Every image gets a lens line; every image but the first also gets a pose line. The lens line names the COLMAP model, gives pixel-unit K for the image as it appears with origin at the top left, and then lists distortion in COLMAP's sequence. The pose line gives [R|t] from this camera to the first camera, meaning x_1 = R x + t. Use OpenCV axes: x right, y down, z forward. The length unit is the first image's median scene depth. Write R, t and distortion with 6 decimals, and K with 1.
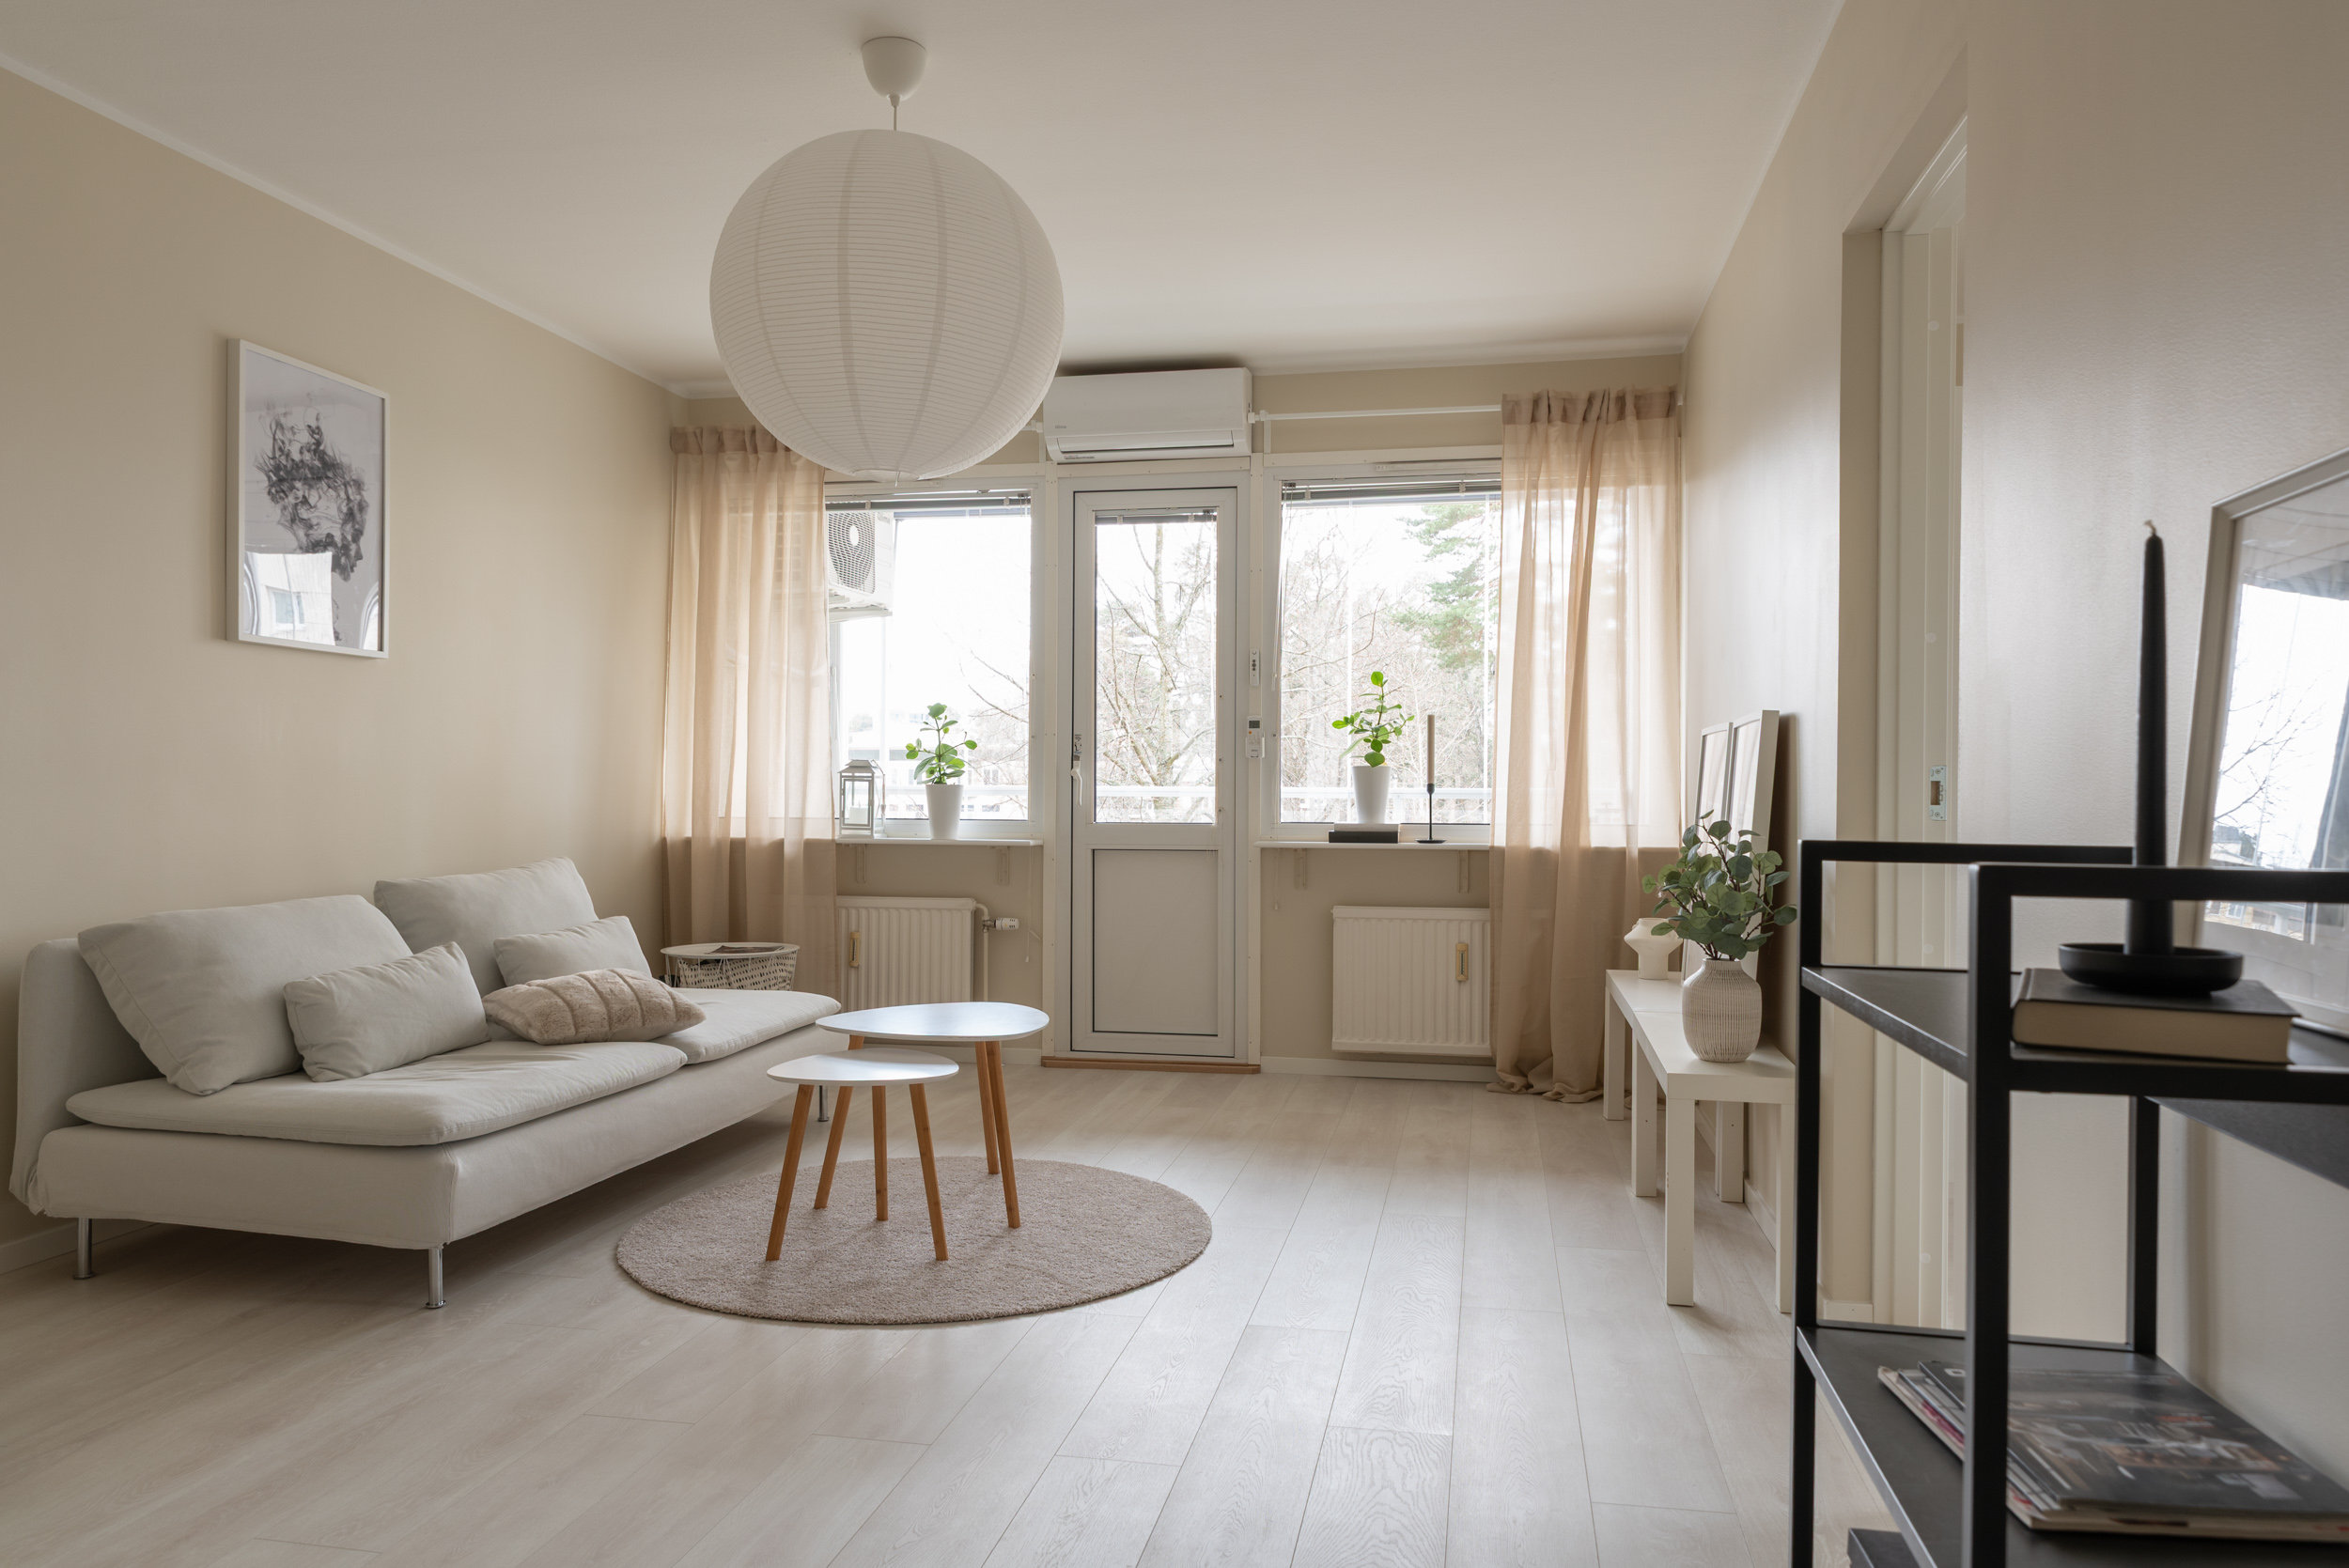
lens RADIAL K [[1569.0, 0, 1174.5], [0, 1569.0, 784.0], [0, 0, 1]] dist [0.001817, 0.000219]
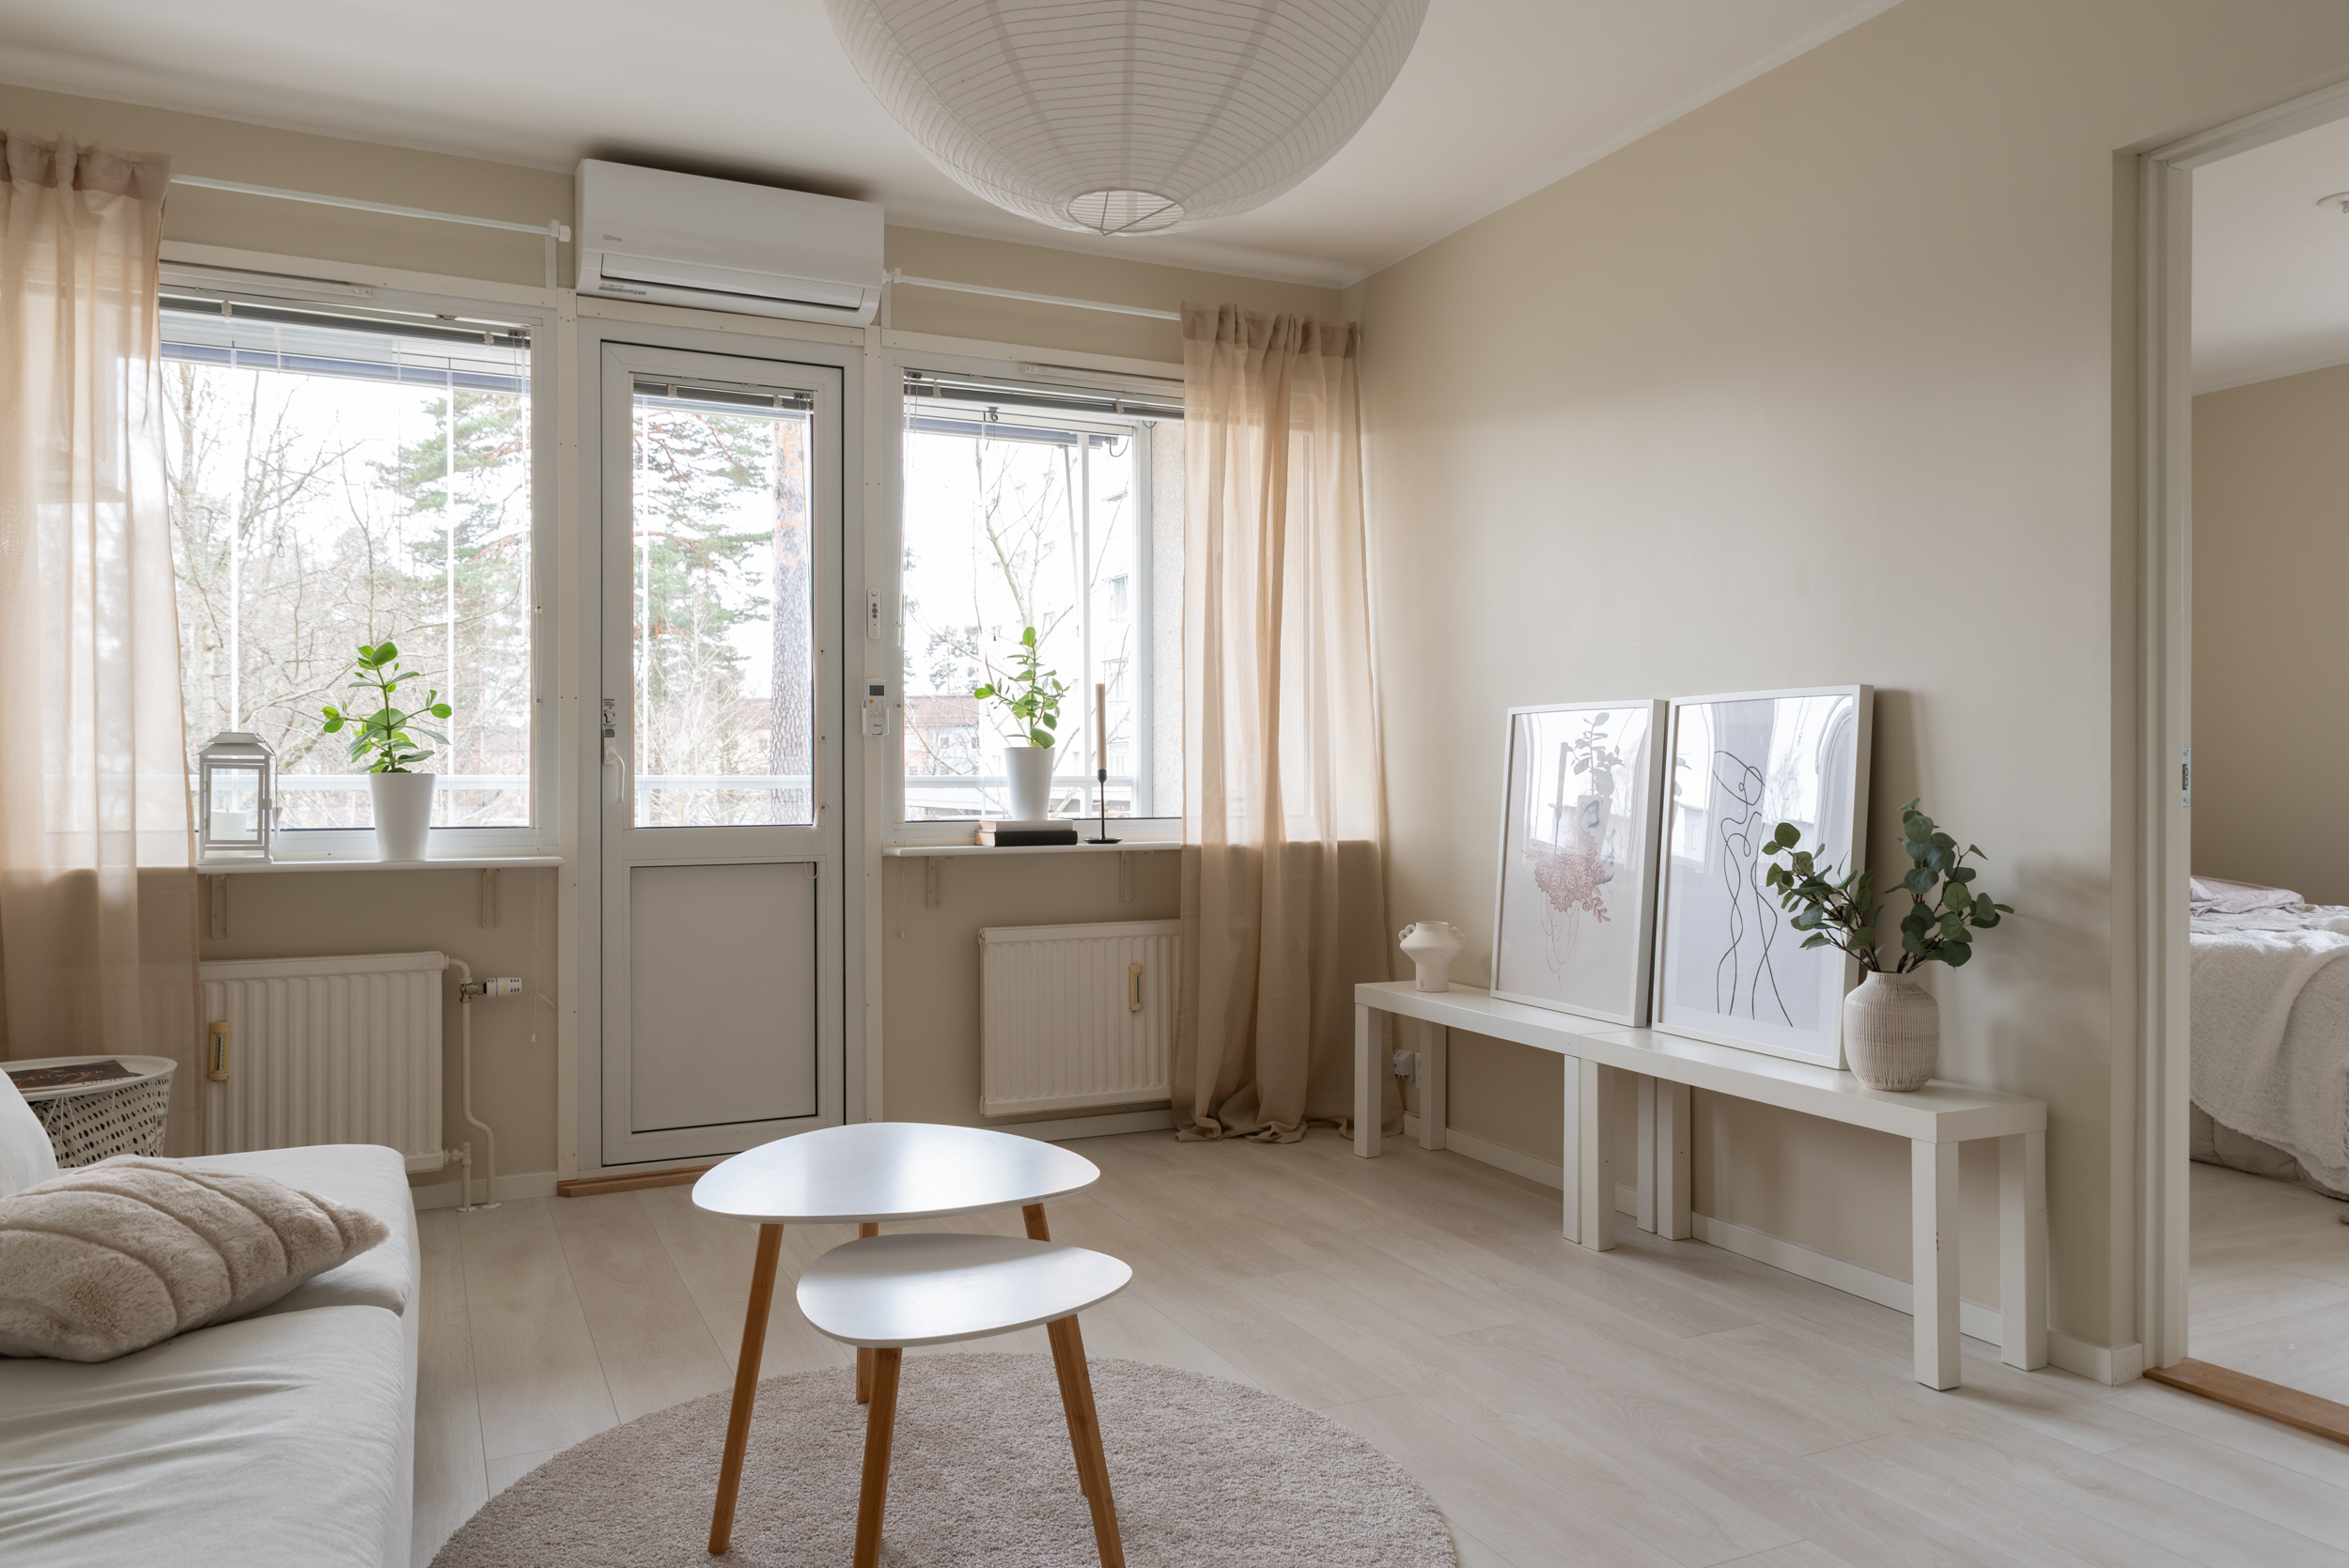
lens RADIAL K [[1597.6, 0, 1181.0], [0, 1597.6, 774.6], [0, 0, 1]] dist [0.032851, -0.060380]
pose [[0.803934, -0.004757, 0.594699, -0.282904], [0.003013, 0.999988, 0.003926, -0.000757], [-0.594711, -0.001364, 0.803939, 0.302790]]
